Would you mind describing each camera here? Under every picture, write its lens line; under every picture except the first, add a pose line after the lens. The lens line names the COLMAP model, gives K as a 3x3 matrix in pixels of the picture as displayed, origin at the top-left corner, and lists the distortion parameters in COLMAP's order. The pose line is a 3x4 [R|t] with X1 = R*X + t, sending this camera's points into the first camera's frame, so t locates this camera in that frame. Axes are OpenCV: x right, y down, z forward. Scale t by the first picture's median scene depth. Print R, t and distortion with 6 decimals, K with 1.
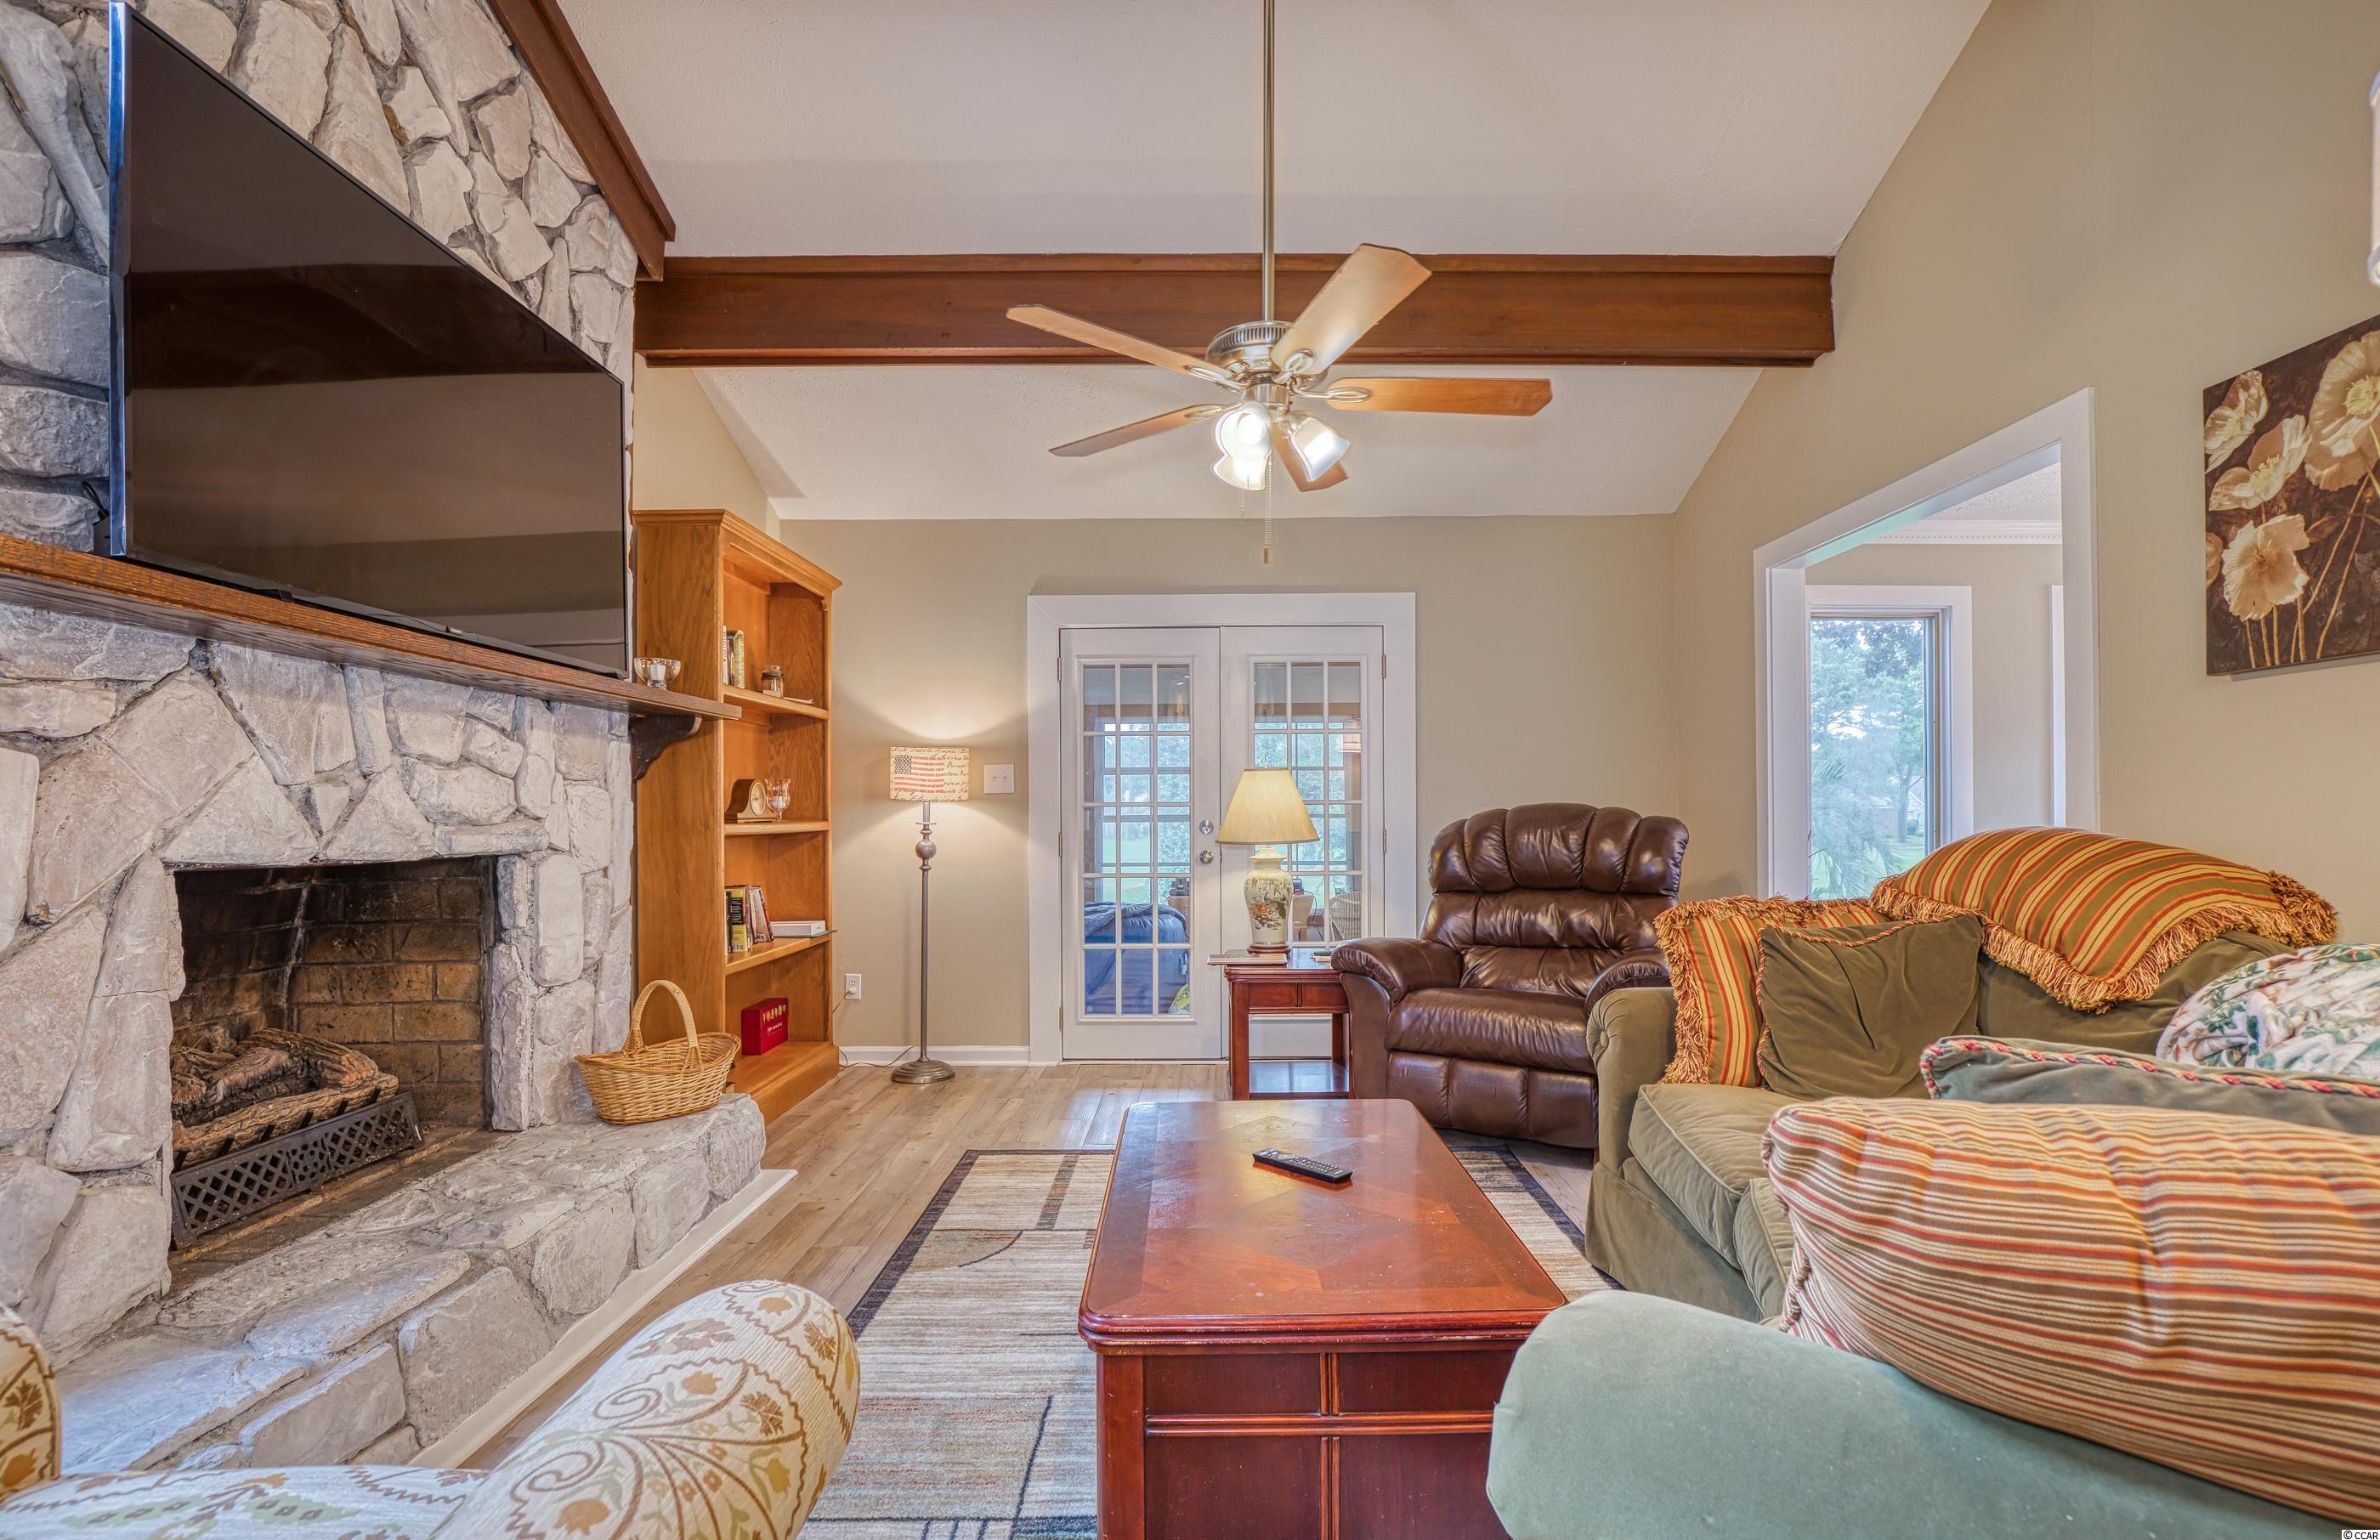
lens RADIAL K [[1098.3, 0, 1216.0], [0, 1098.3, 815.1], [0, 0, 1]] dist [-0.029610, 0.006754]
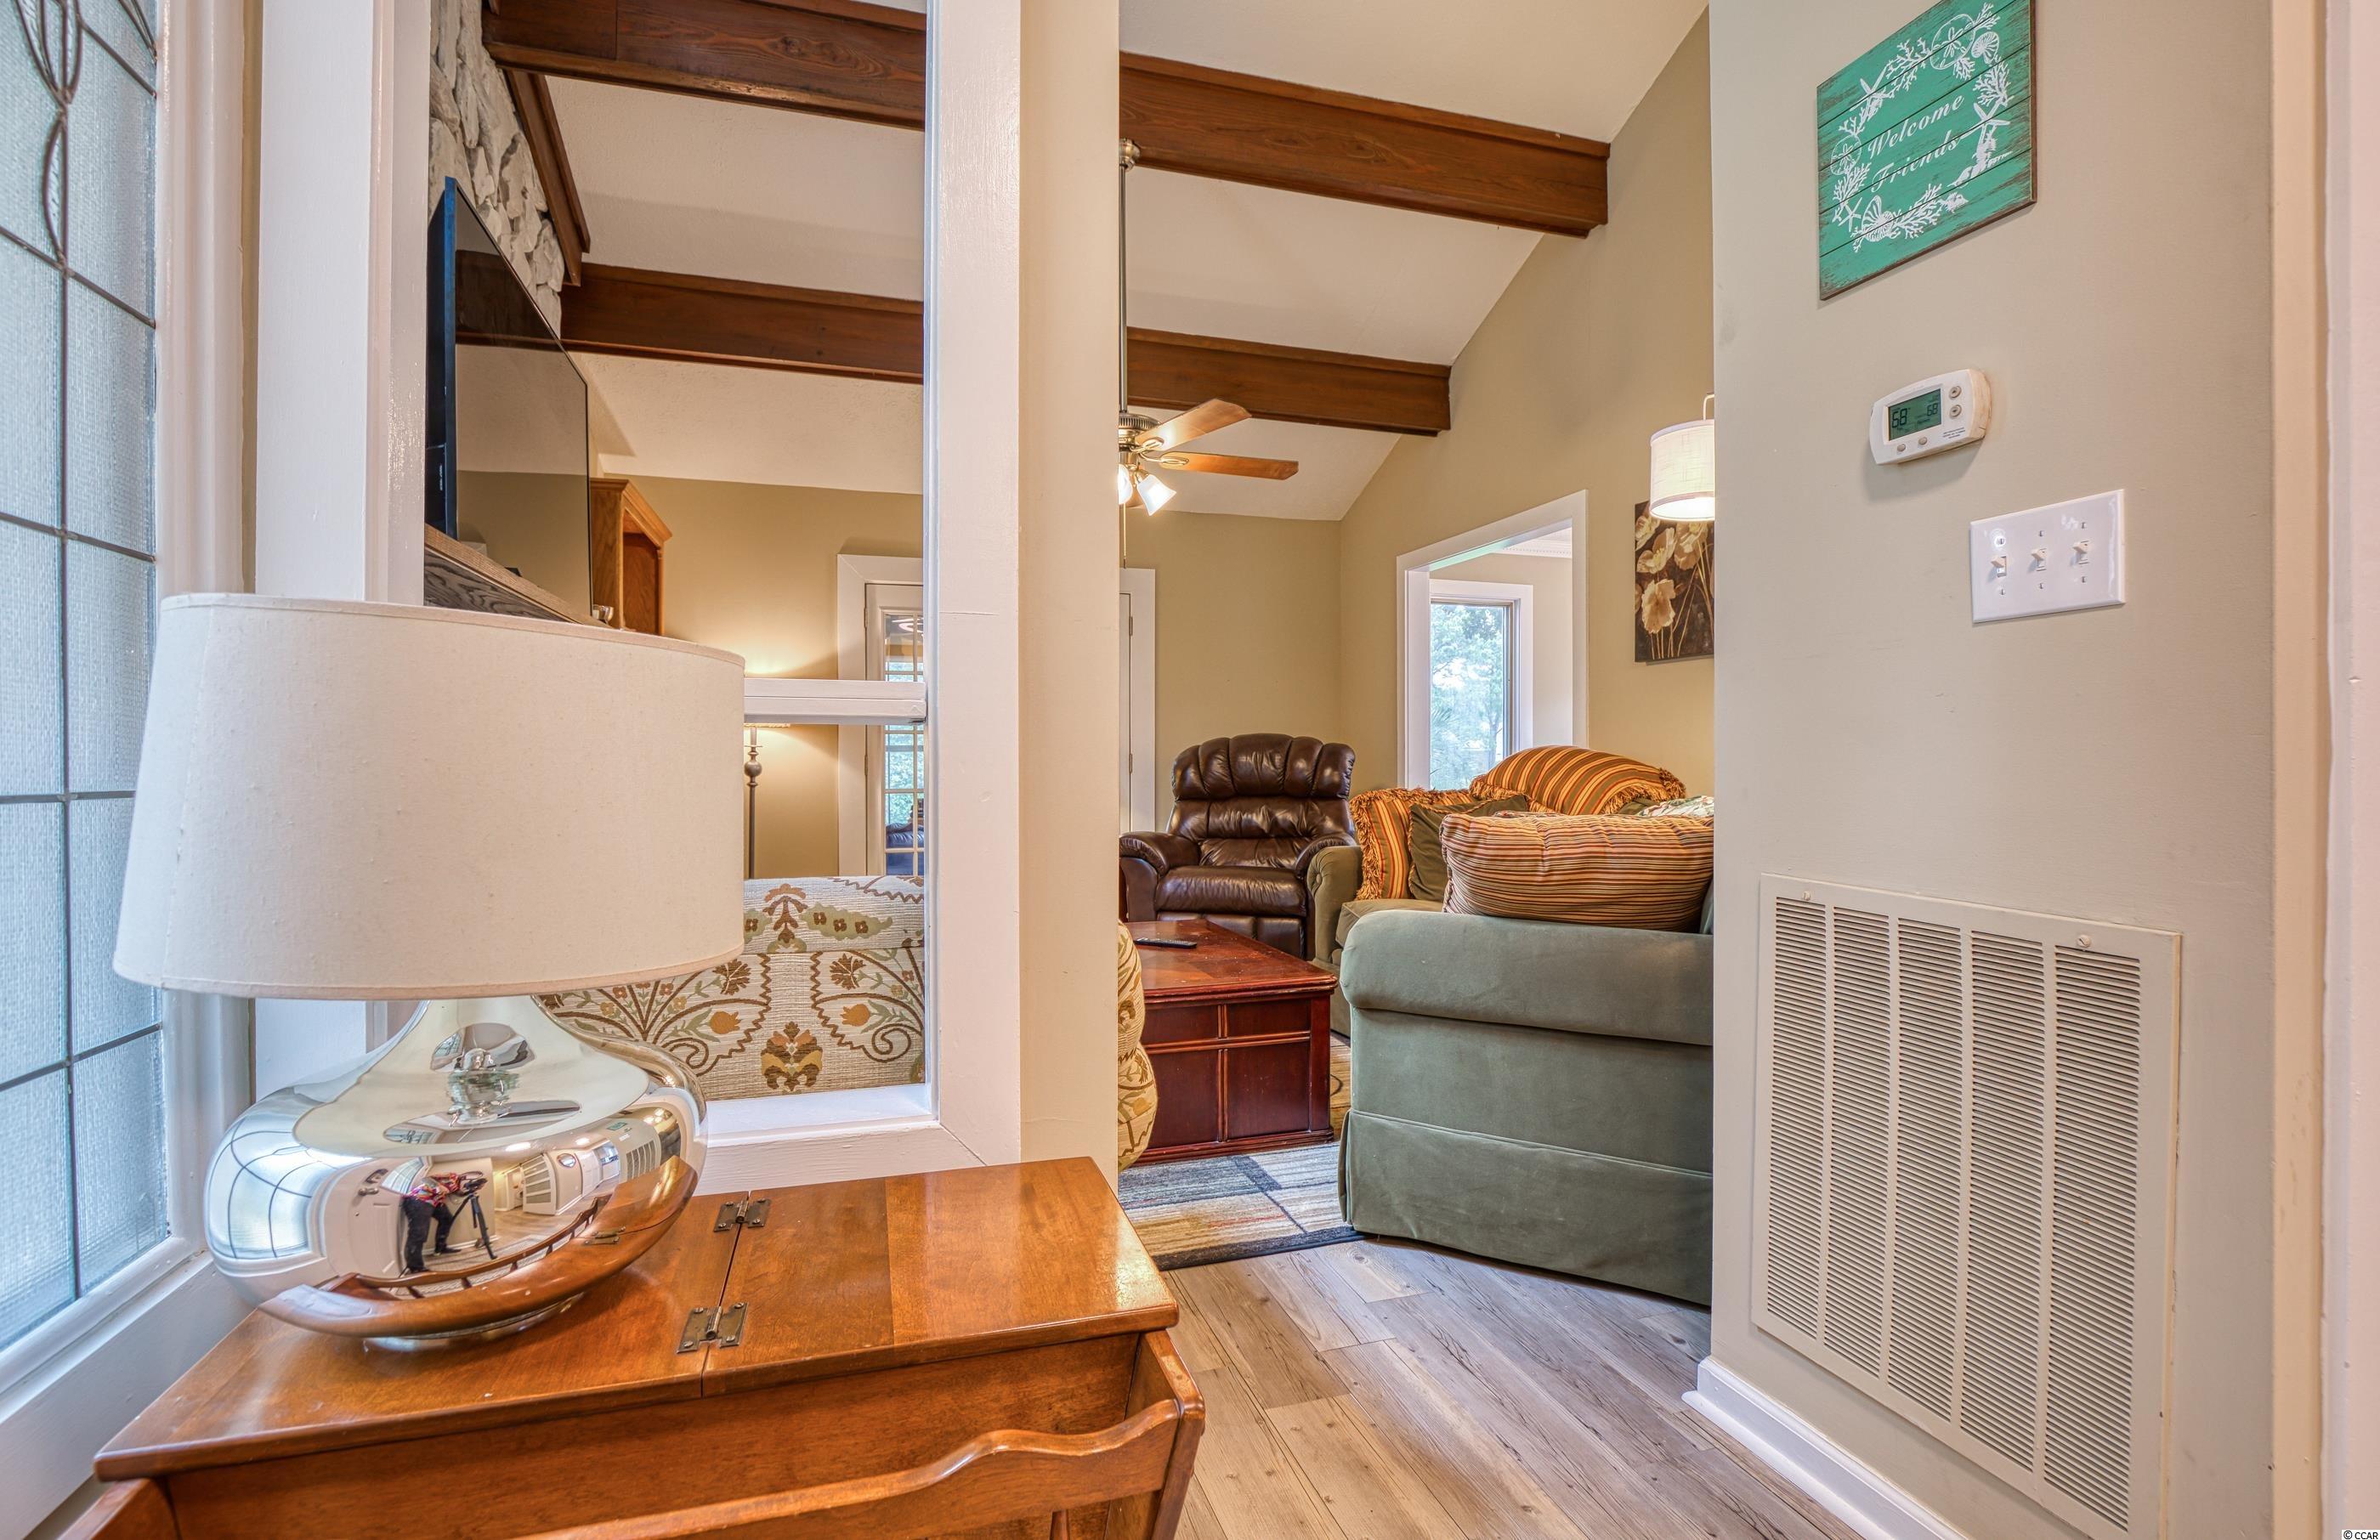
lens RADIAL K [[1103.7, 0, 1209.2], [0, 1103.7, 767.6], [0, 0, 1]] dist [-0.028445, -0.000007]
pose [[0.951643, 0.001042, 0.307205, -0.270573], [-0.004498, 0.999934, 0.010541, 0.026463], [-0.307174, -0.011413, 0.951585, -0.442906]]
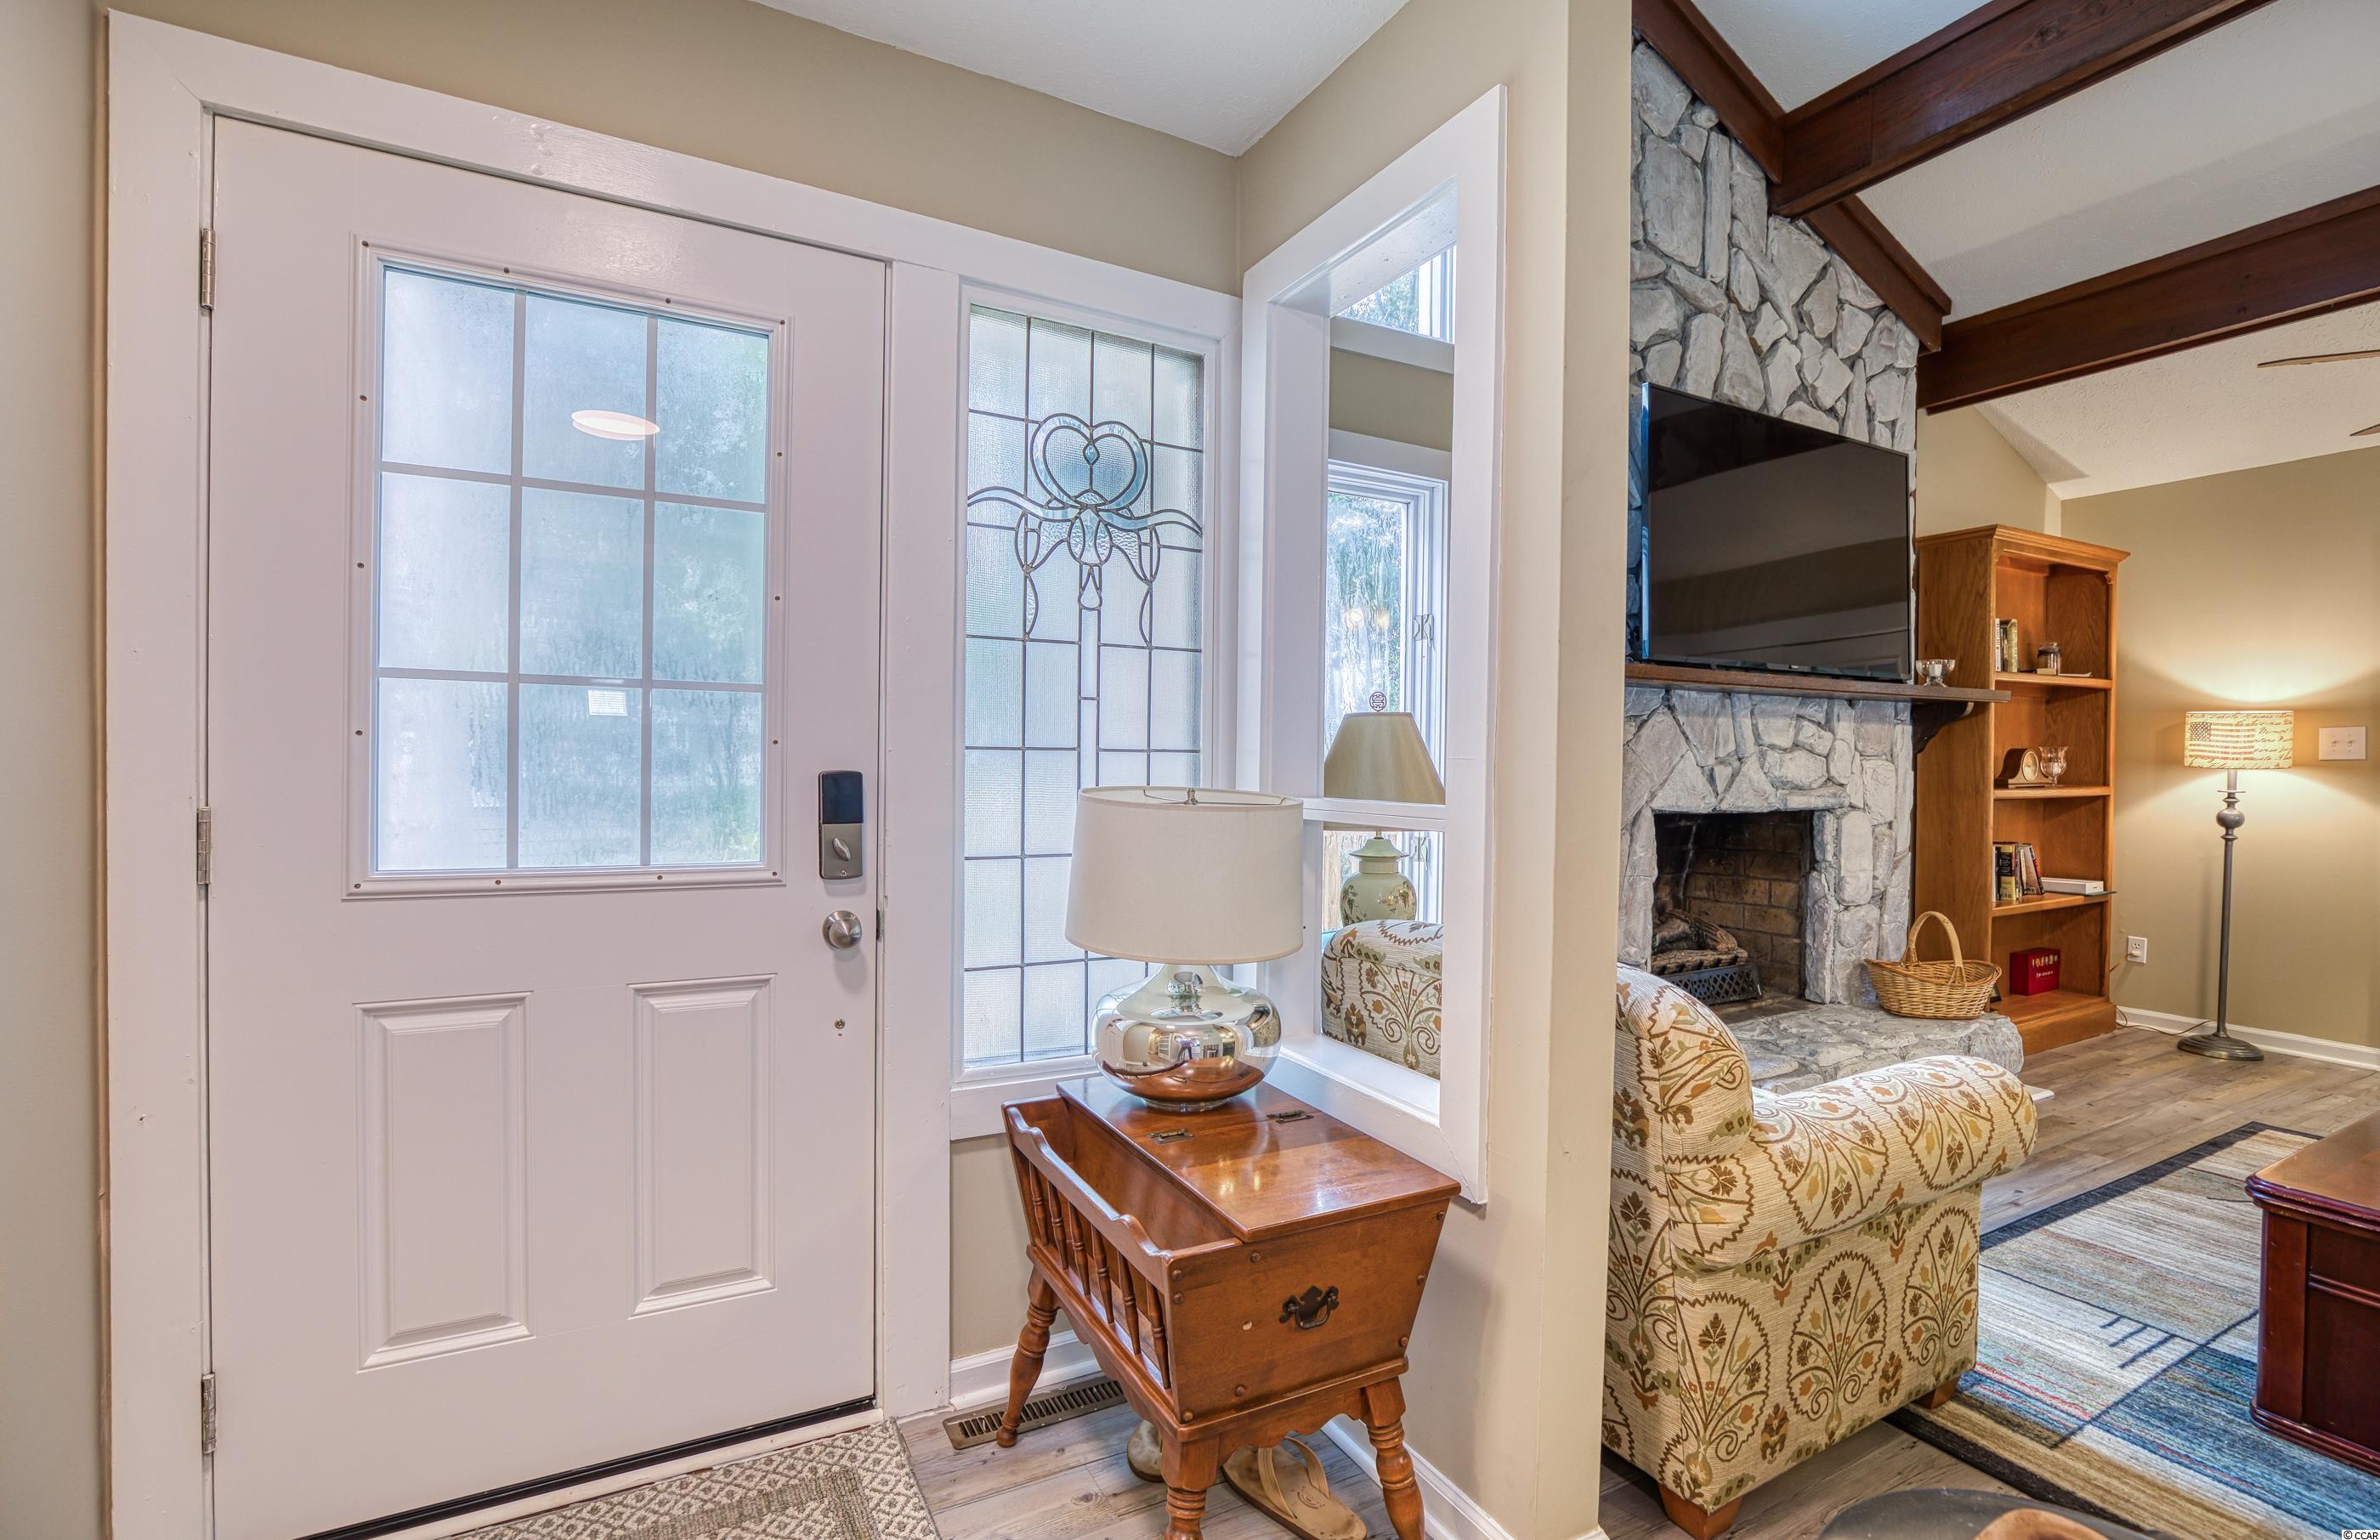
lens RADIAL K [[1083.2, 0, 1204.9], [0, 1083.2, 779.4], [0, 0, 1]] dist [-0.028672, 0.006516]
pose [[0.474901, 0.020348, -0.879804, 0.212450], [-0.005108, 0.999780, 0.020365, -0.028908], [0.880024, -0.005178, 0.474900, -0.396240]]
